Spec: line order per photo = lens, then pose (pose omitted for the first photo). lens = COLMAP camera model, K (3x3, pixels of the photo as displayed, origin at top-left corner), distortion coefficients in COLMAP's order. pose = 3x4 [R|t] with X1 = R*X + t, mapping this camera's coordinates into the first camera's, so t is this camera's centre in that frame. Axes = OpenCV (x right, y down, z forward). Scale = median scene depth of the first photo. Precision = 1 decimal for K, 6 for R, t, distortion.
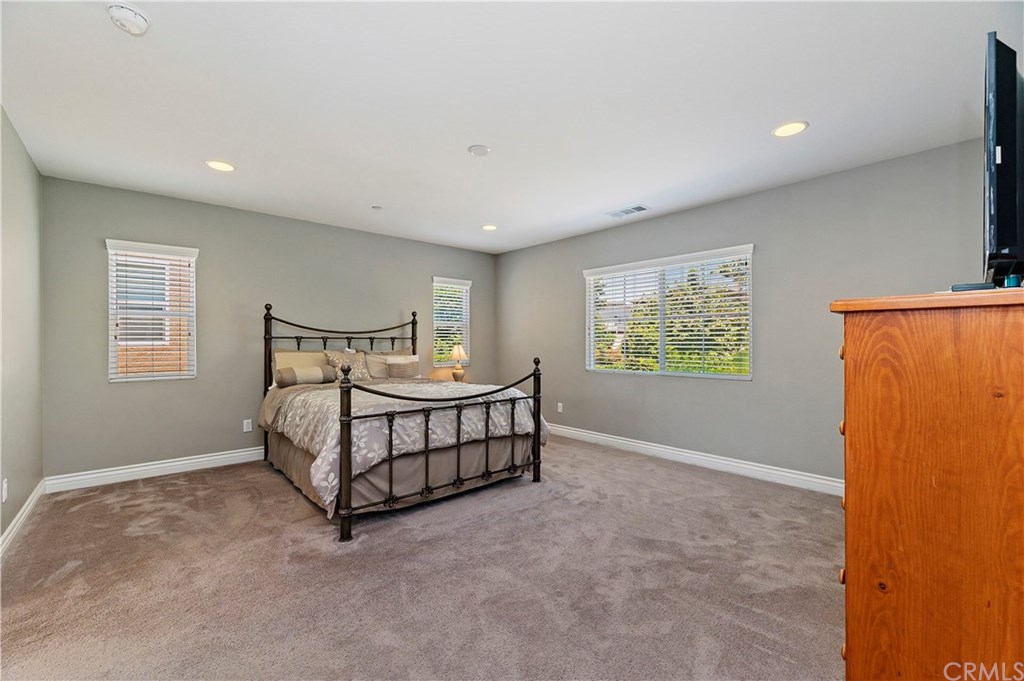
lens RADIAL K [[418.0, 0, 508.6], [0, 418.0, 341.3], [0, 0, 1]] dist [0.001965, 0.000867]
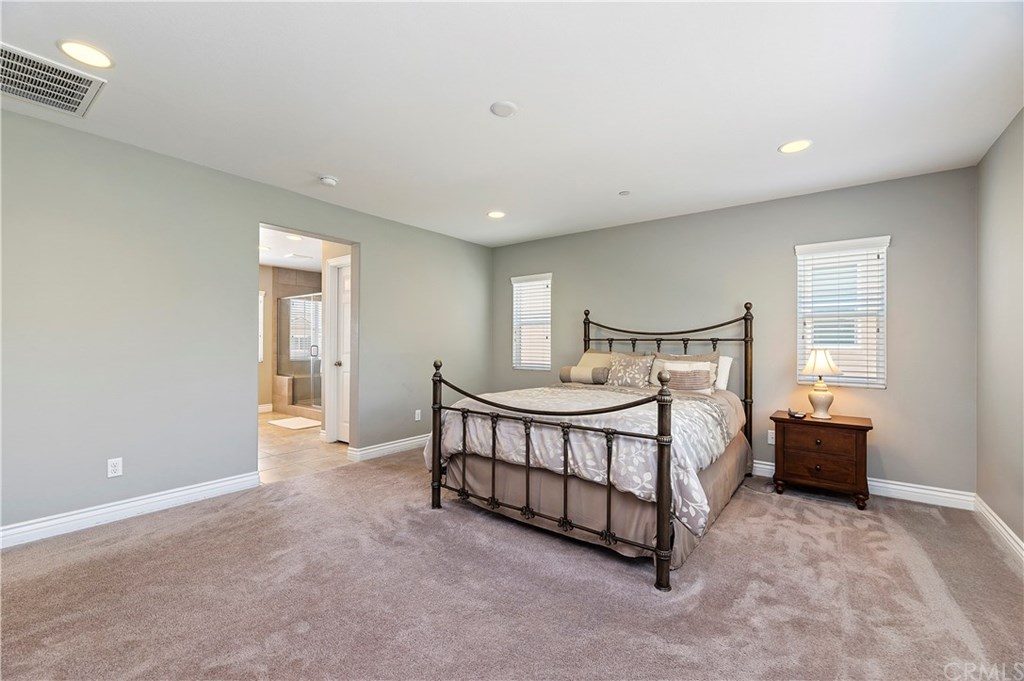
lens RADIAL K [[418.0, 0, 511.7], [0, 418.0, 339.4], [0, 0, 1]] dist [0.001965, 0.000867]
pose [[0.213569, -0.005412, -0.976913, 0.615331], [-0.006229, 0.999957, -0.006902, -0.000292], [0.976908, 0.007559, 0.213526, 0.705654]]
